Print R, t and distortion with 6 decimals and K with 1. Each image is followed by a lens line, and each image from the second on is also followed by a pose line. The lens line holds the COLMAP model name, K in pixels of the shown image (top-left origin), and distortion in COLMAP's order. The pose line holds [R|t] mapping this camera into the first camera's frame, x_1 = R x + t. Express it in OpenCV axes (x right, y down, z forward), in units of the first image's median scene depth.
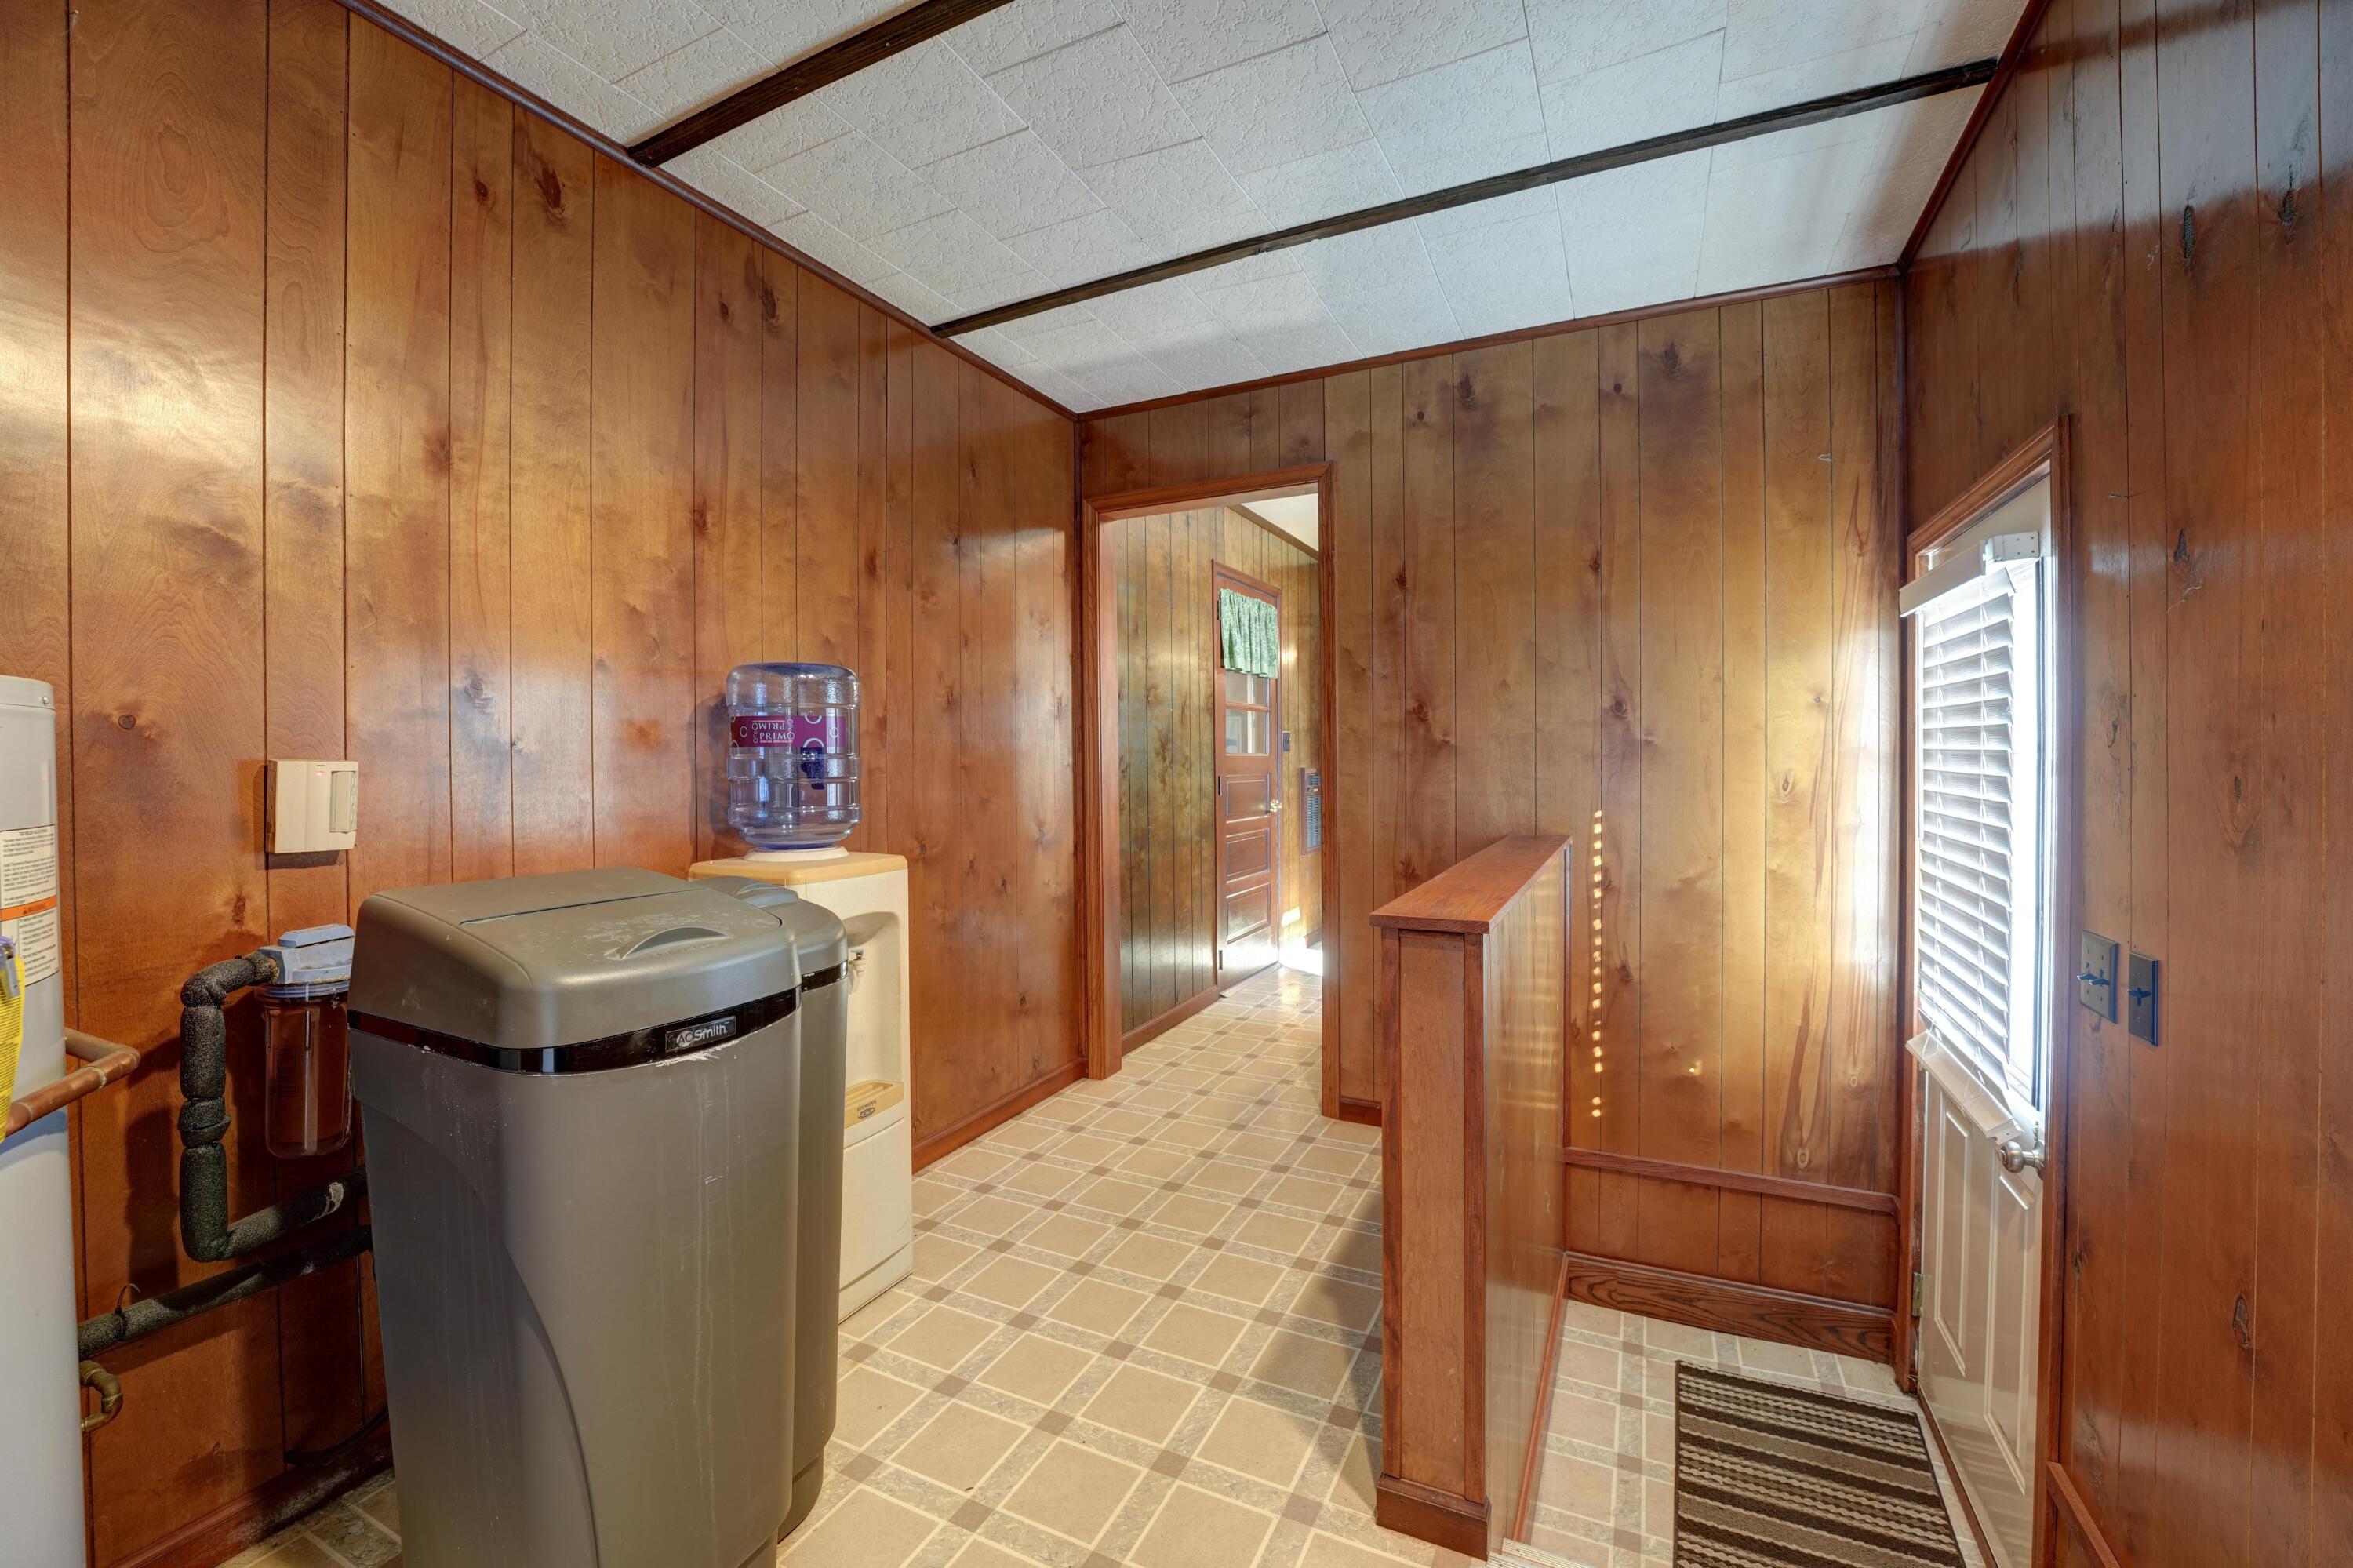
lens RADIAL K [[960.3, 0, 1171.8], [0, 960.3, 768.8], [0, 0, 1]] dist [-0.003561, -0.000199]
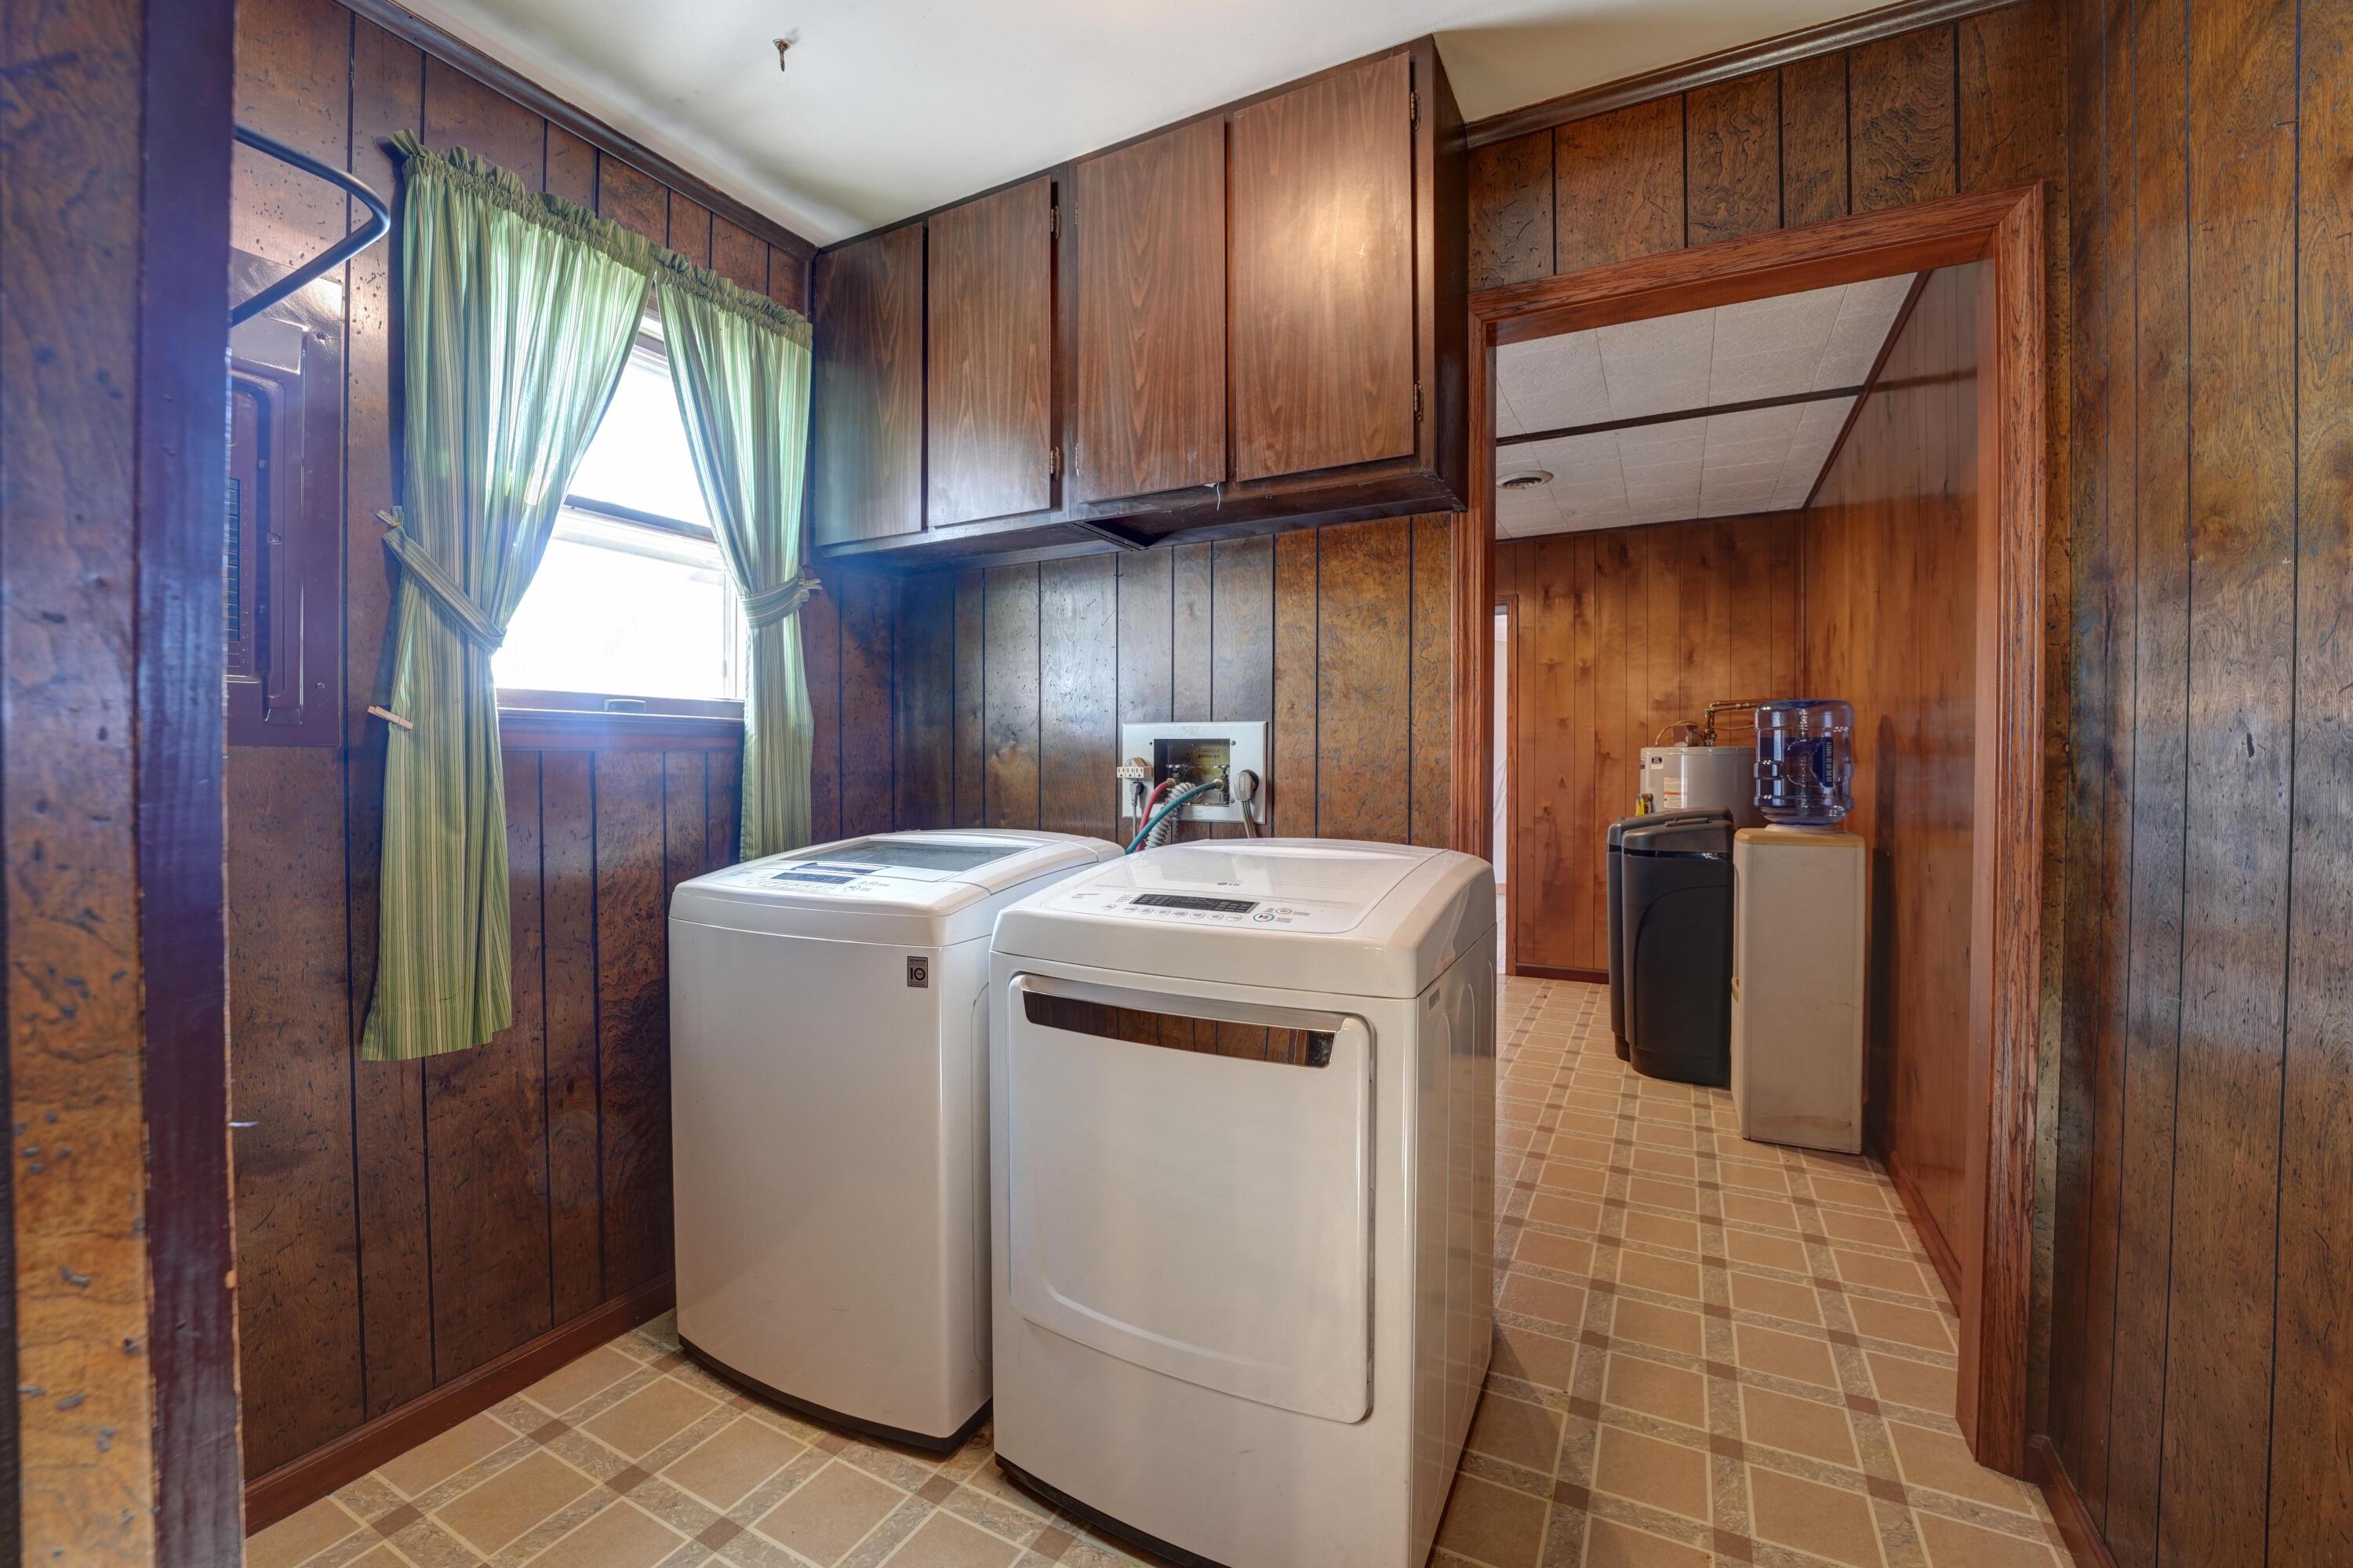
lens RADIAL K [[960.3, 0, 1184.8], [0, 960.3, 776.0], [0, 0, 1]] dist [-0.003561, -0.000199]
pose [[-0.999839, 0.000046, 0.017962, 0.410664], [0.000390, 0.999817, 0.019147, -0.016653], [-0.017958, 0.019151, -0.999655, 1.933630]]
